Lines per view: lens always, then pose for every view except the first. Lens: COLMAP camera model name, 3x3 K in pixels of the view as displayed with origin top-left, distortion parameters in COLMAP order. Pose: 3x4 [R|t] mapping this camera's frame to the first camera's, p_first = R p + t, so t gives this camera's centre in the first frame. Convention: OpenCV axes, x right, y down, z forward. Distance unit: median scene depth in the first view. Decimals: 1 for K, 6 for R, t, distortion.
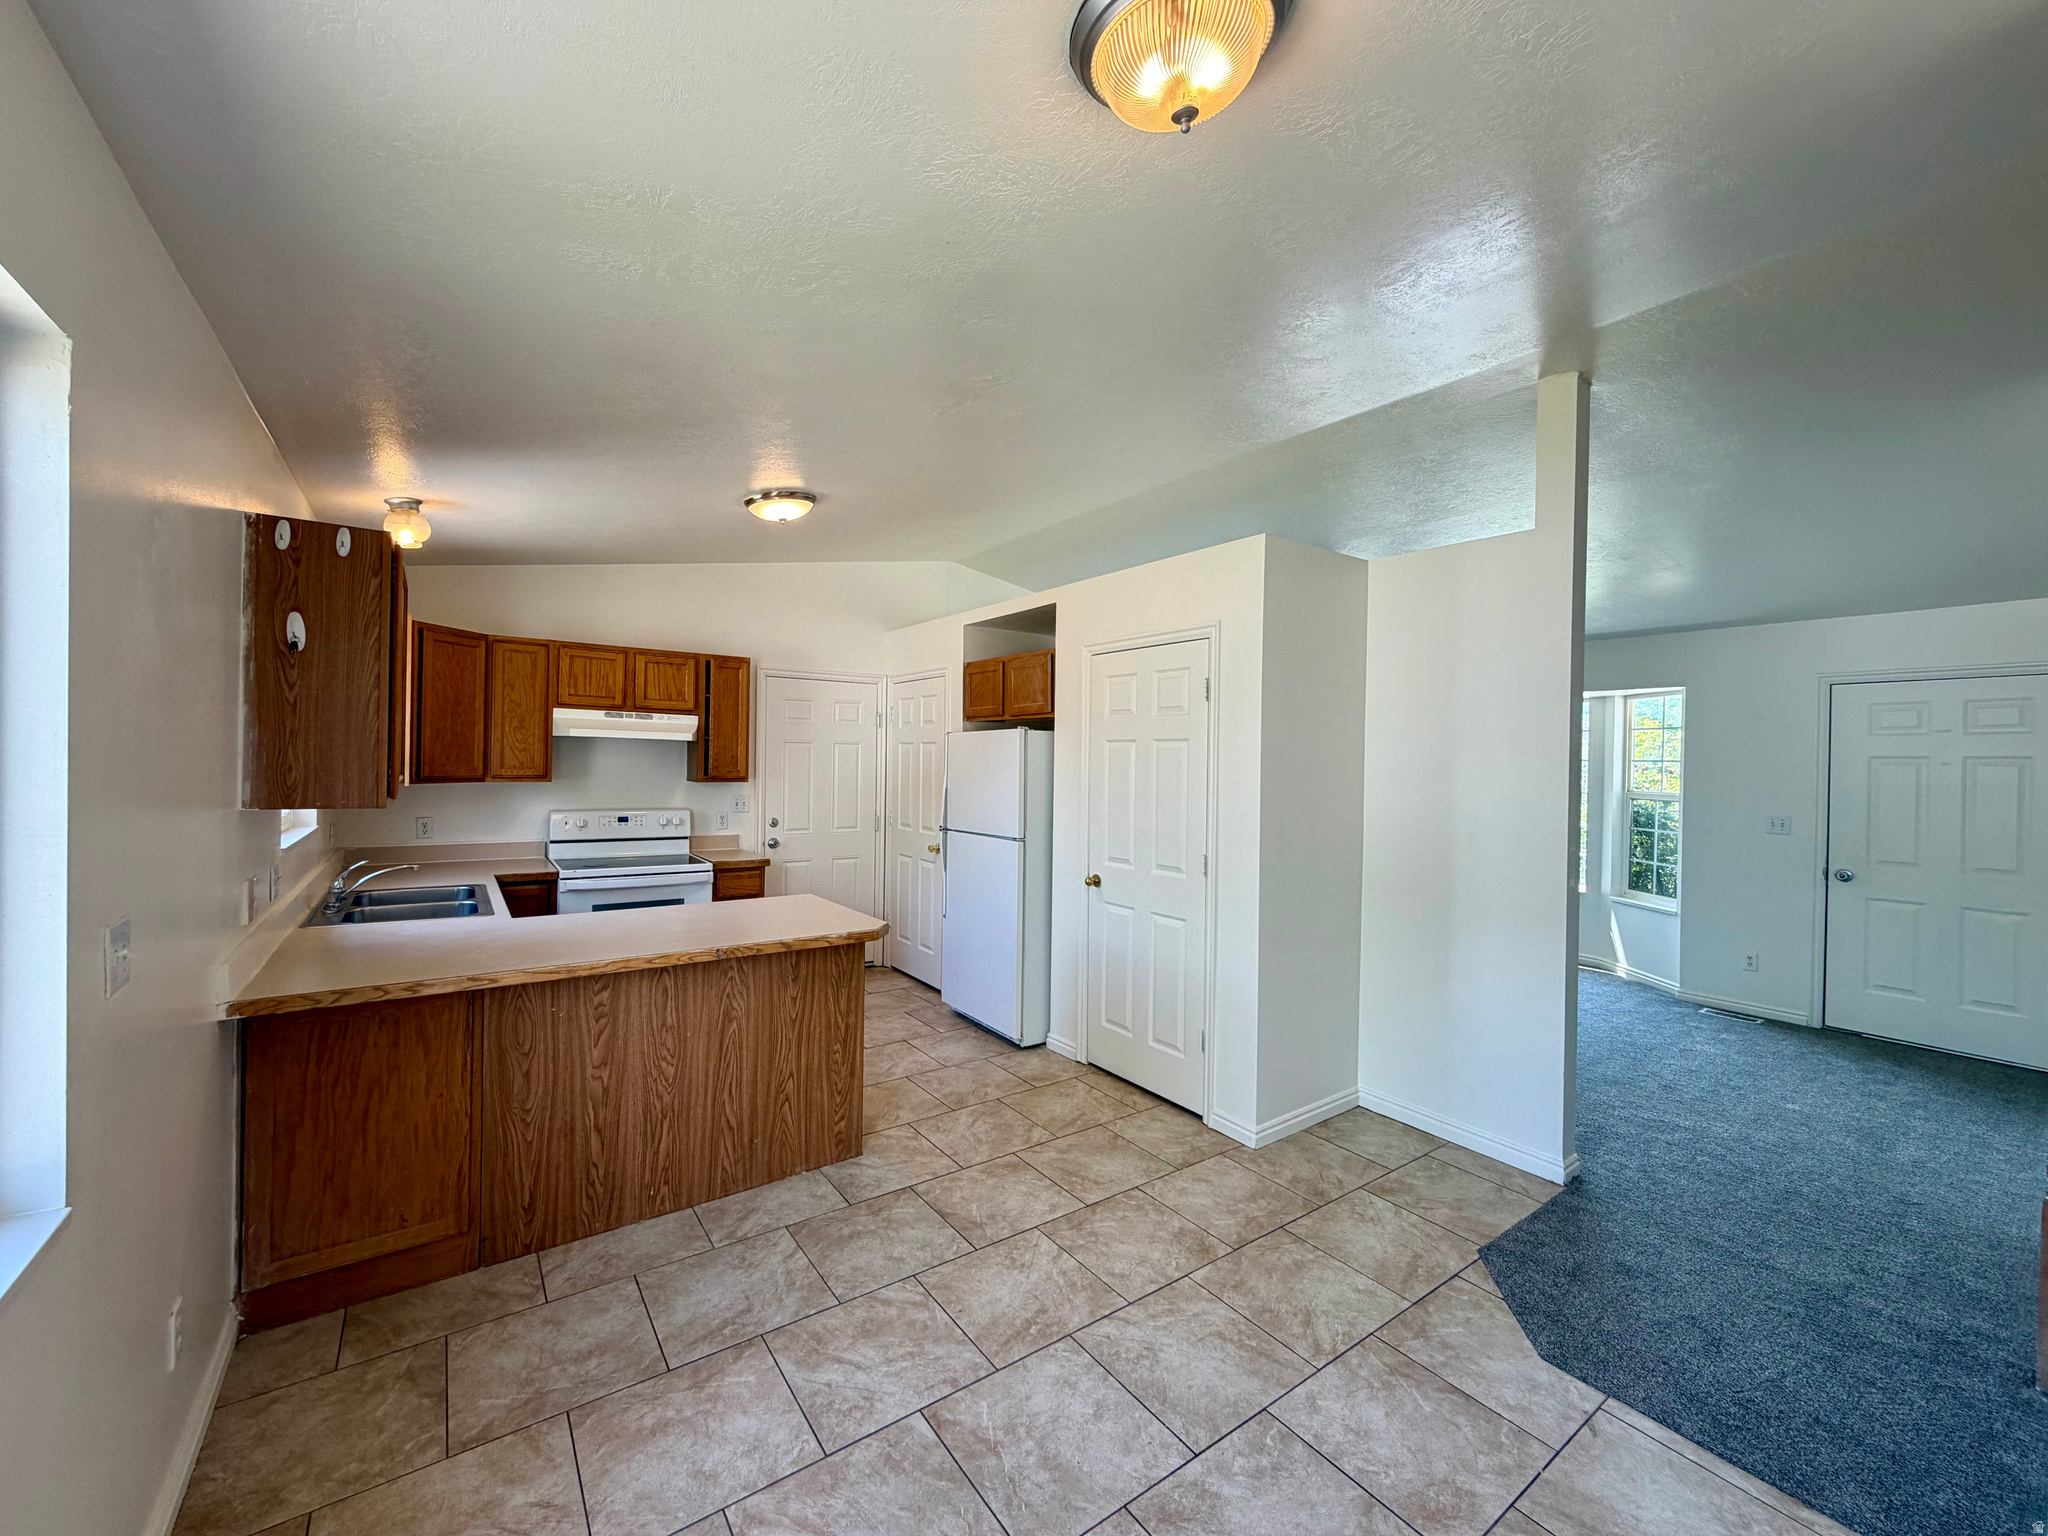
lens RADIAL K [[811.4, 0, 1017.3], [0, 811.4, 766.2], [0, 0, 1]] dist [0.000740, 0.000096]
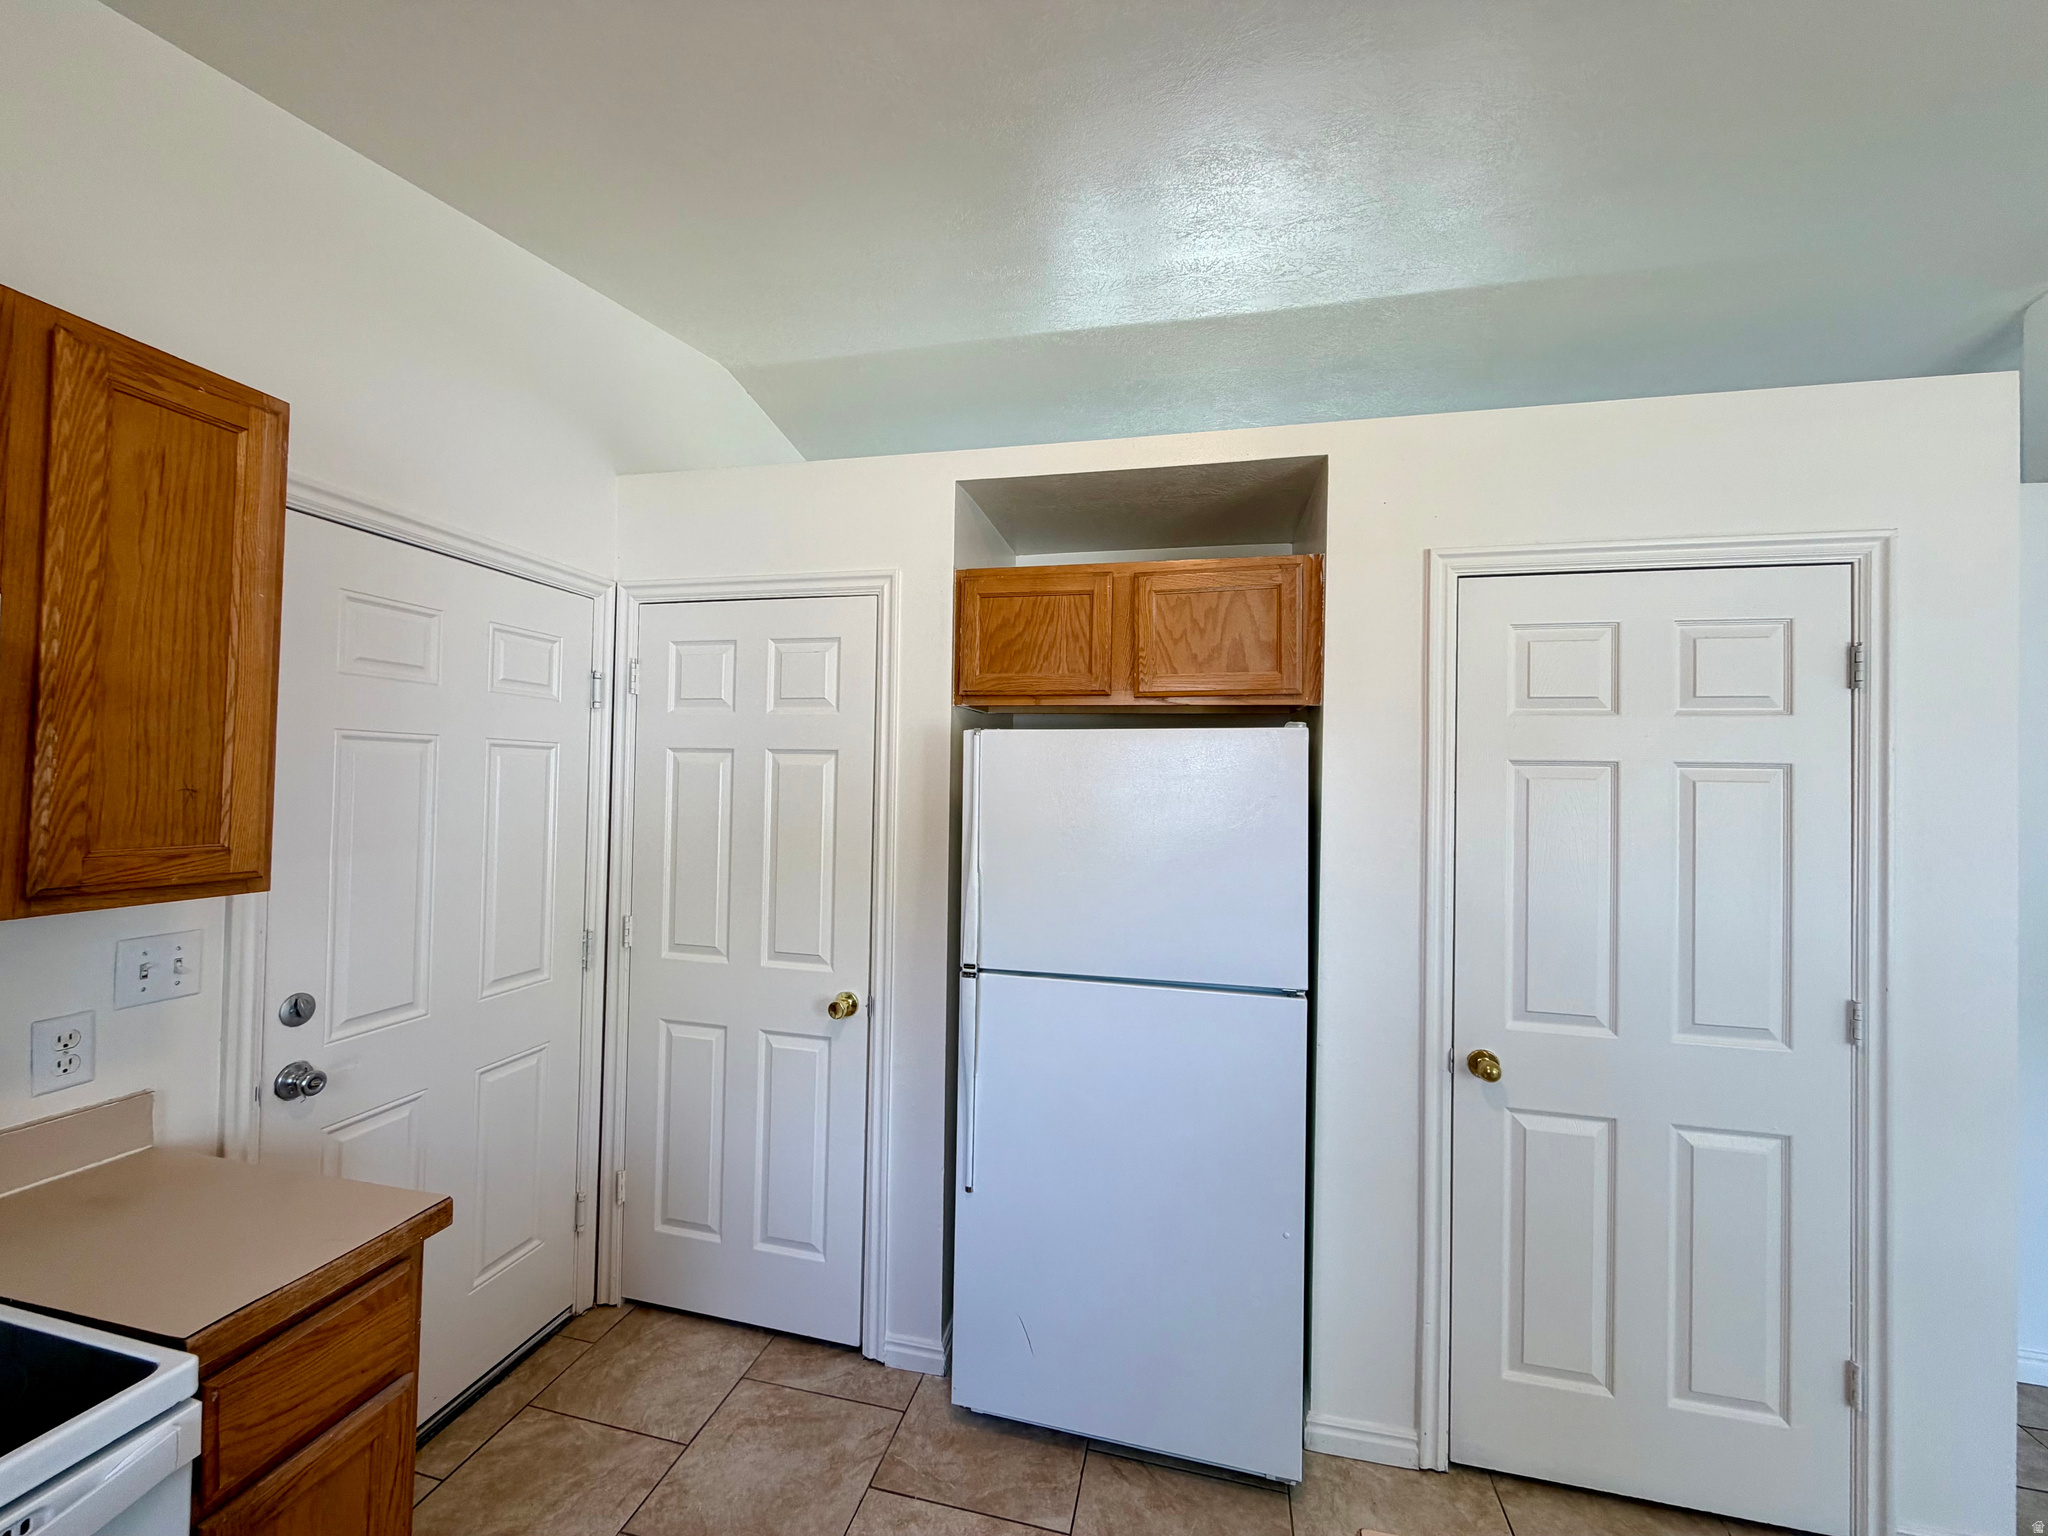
lens RADIAL K [[811.4, 0, 1017.3], [0, 811.4, 766.2], [0, 0, 1]] dist [0.000740, 0.000096]
pose [[0.752234, 0.012549, 0.658777, -0.474964], [-0.004939, 0.999898, -0.013408, -0.024774], [-0.658878, 0.006832, 0.752219, 0.964328]]
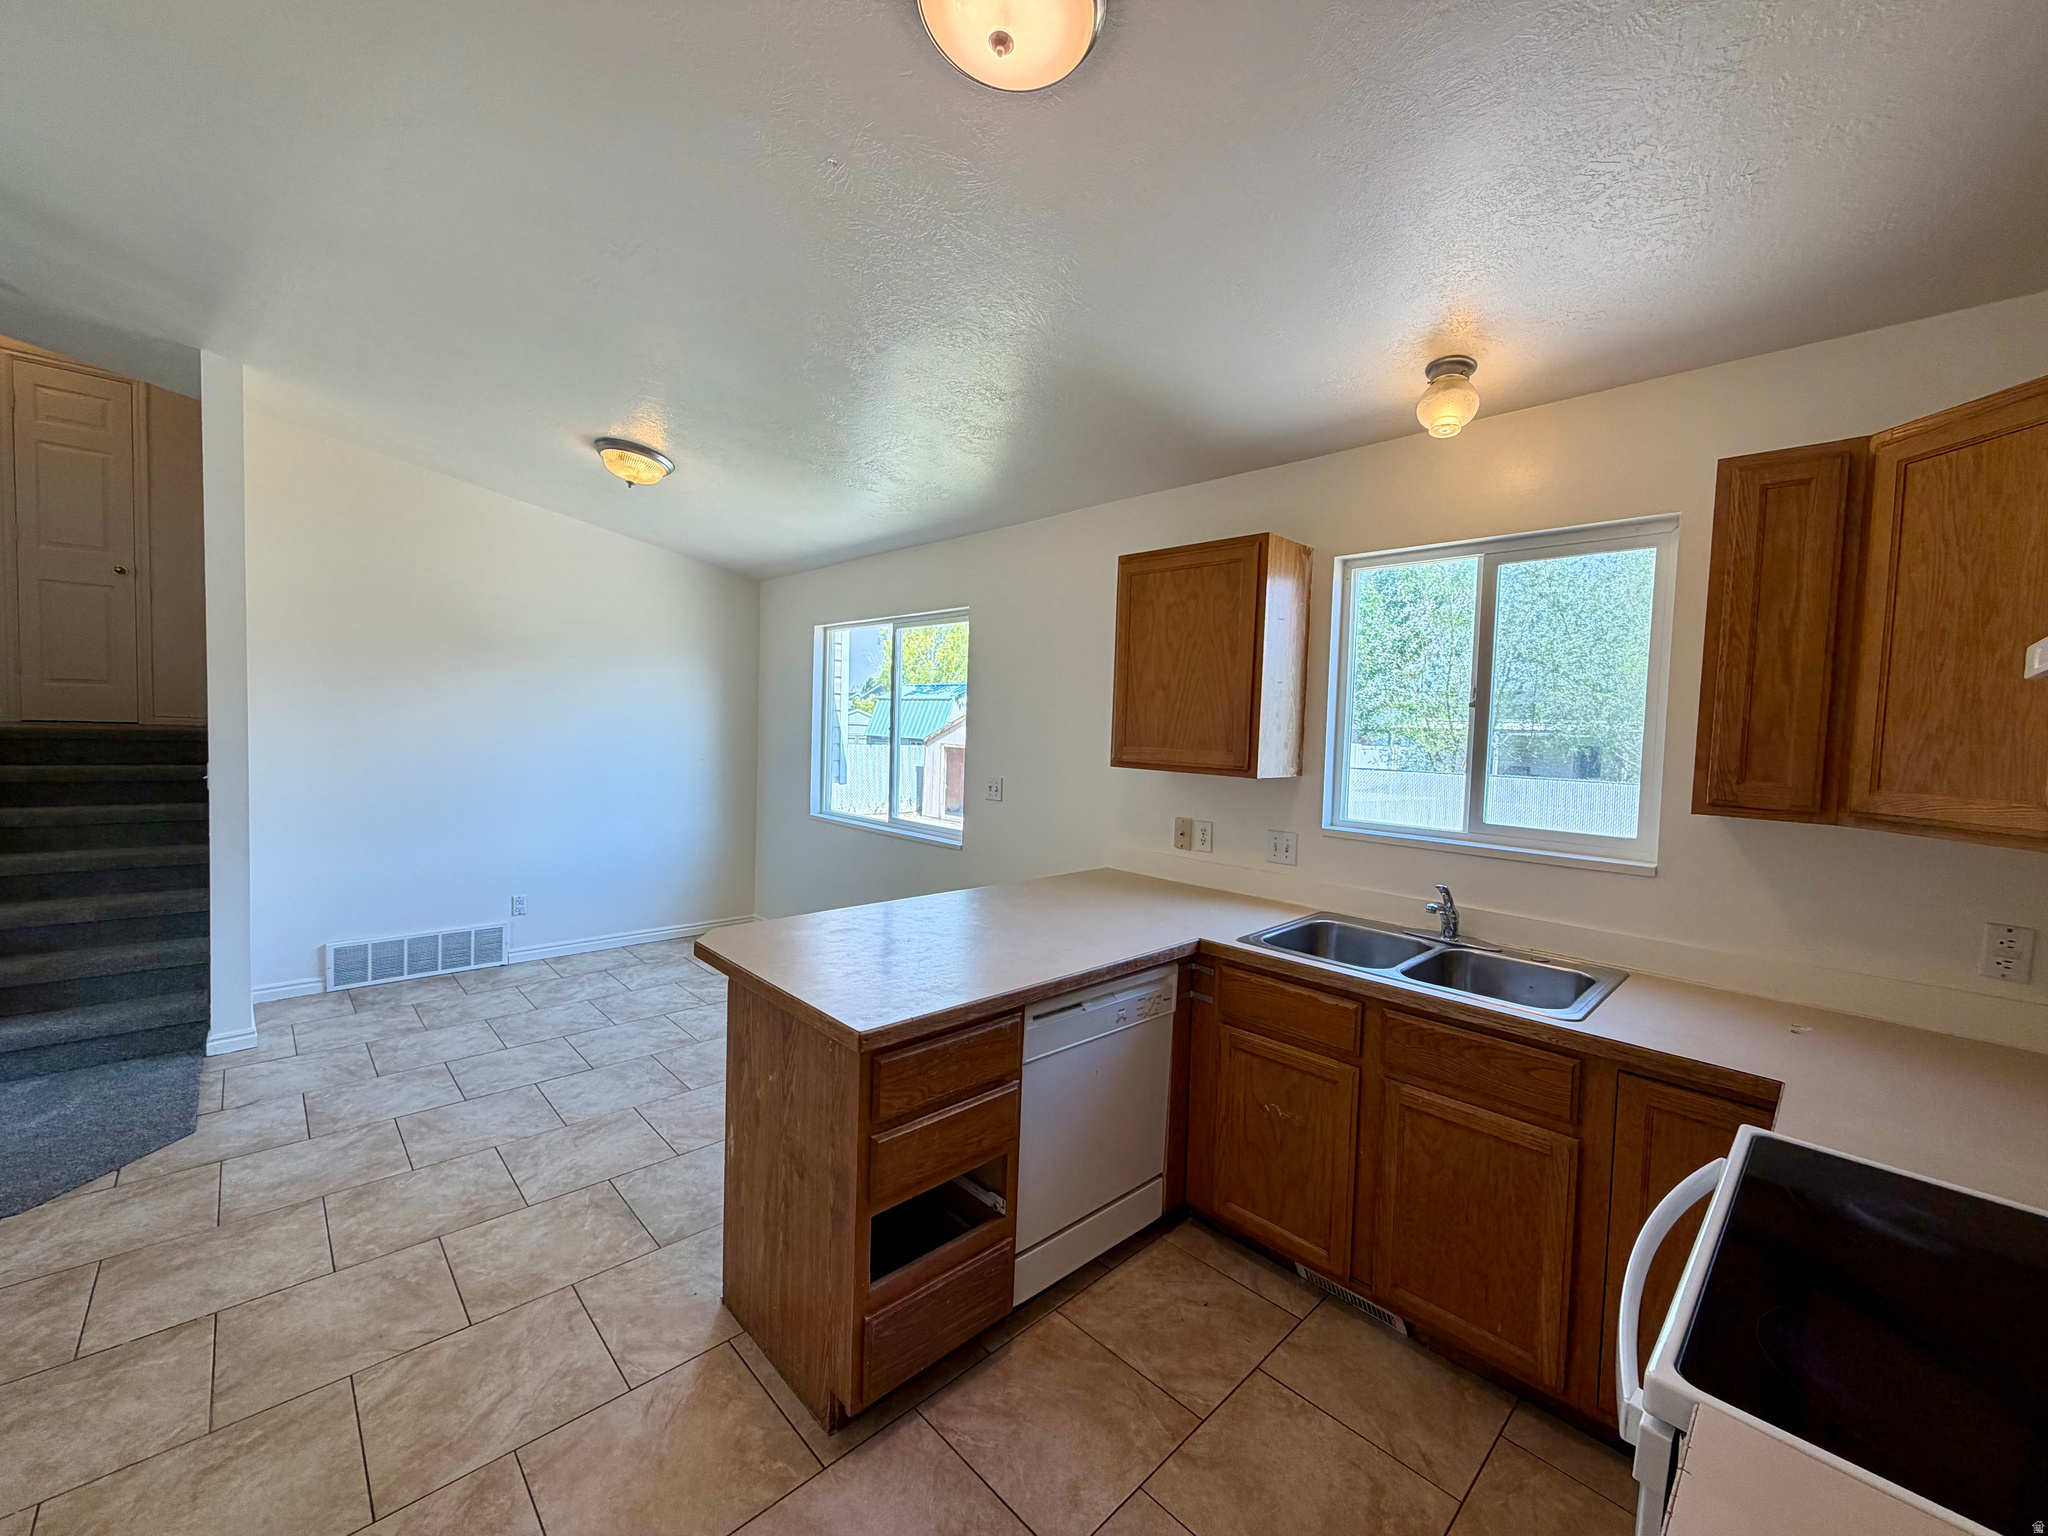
lens RADIAL K [[816.6, 0, 1017.5], [0, 816.6, 762.1], [0, 0, 1]] dist [0.001850, 0.000103]
pose [[-0.988234, -0.043777, -0.146552, -0.284569], [-0.052414, 0.997076, 0.055601, -0.013573], [0.143690, 0.062628, -0.987639, 1.518462]]
